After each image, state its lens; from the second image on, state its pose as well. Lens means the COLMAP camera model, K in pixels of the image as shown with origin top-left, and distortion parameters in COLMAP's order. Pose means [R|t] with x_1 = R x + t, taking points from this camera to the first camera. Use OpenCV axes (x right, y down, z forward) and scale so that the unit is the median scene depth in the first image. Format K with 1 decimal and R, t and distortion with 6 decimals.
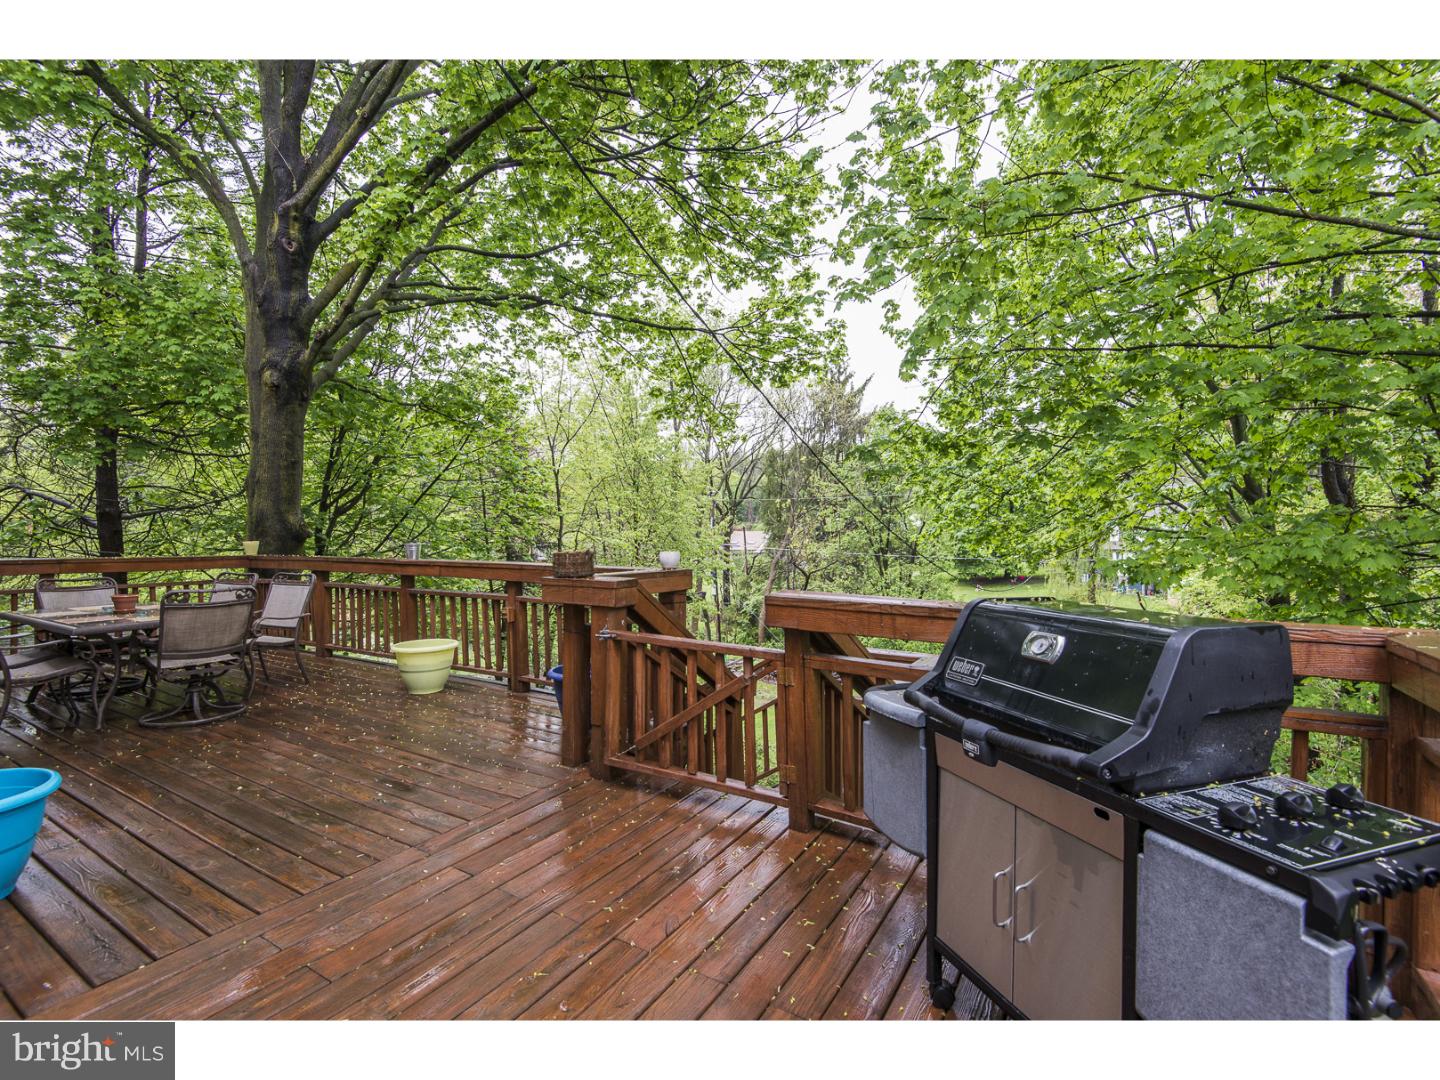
lens RADIAL K [[653.9, 0, 718.4], [0, 653.9, 538.2], [0, 0, 1]] dist [0.017921, -0.010276]
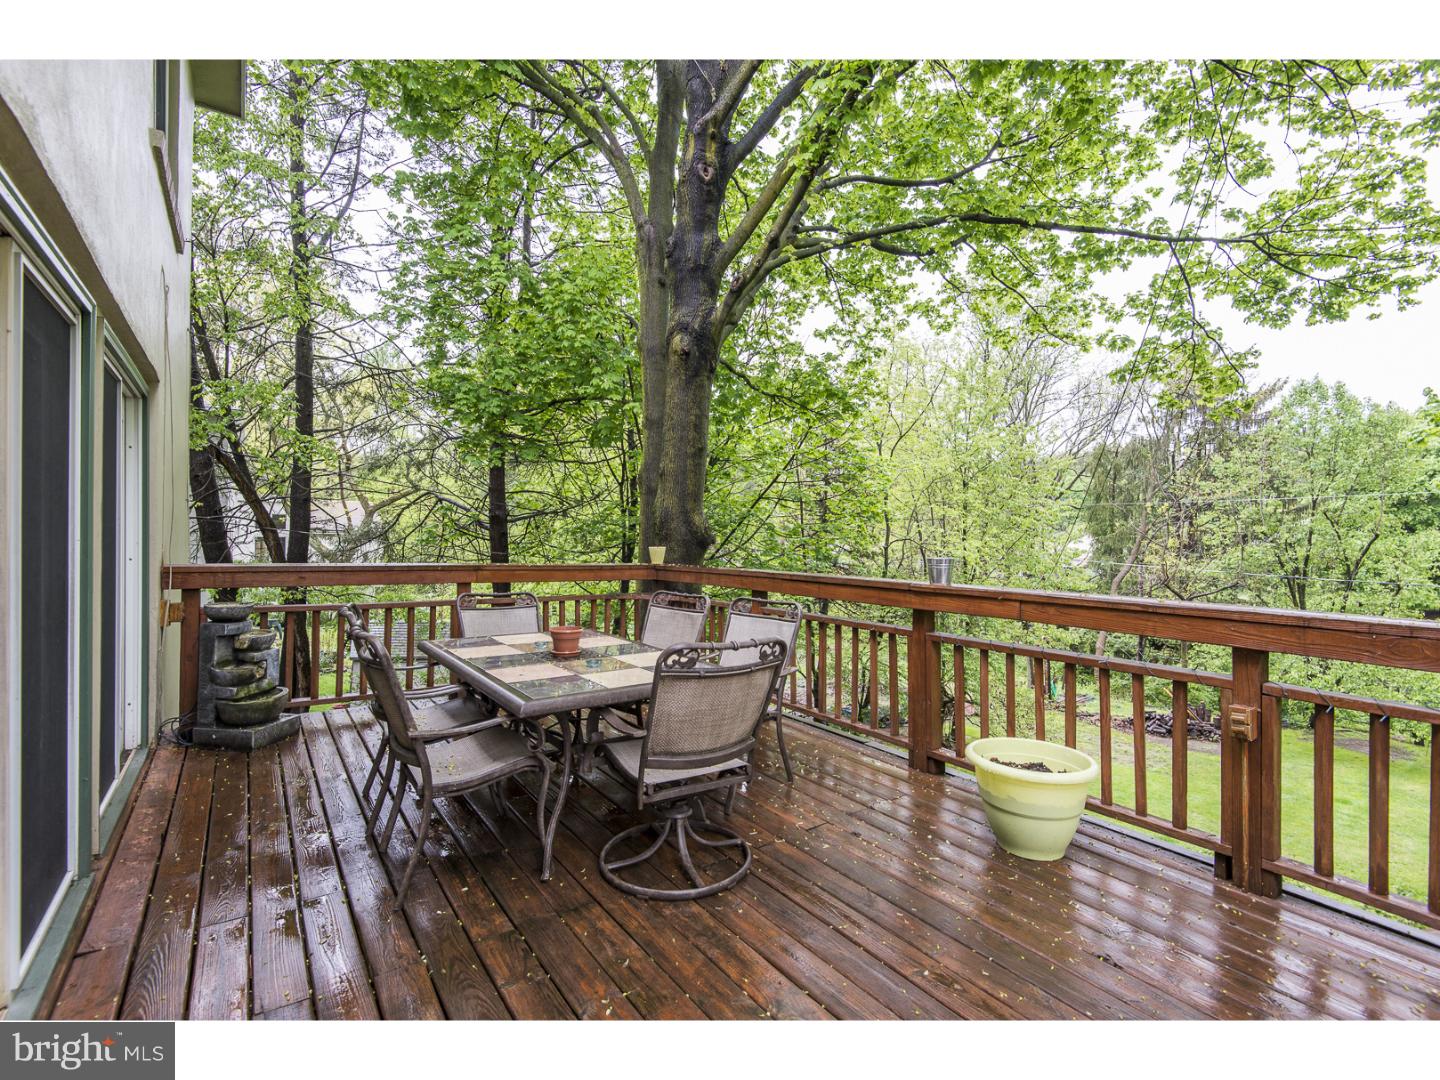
lens RADIAL K [[653.9, 0, 727.1], [0, 653.9, 539.0], [0, 0, 1]] dist [0.017921, -0.010276]
pose [[0.925305, 0.014945, -0.378928, -0.197639], [-0.019326, 0.999783, -0.007759, -0.000440], [0.378730, 0.014503, 0.925394, 0.177041]]
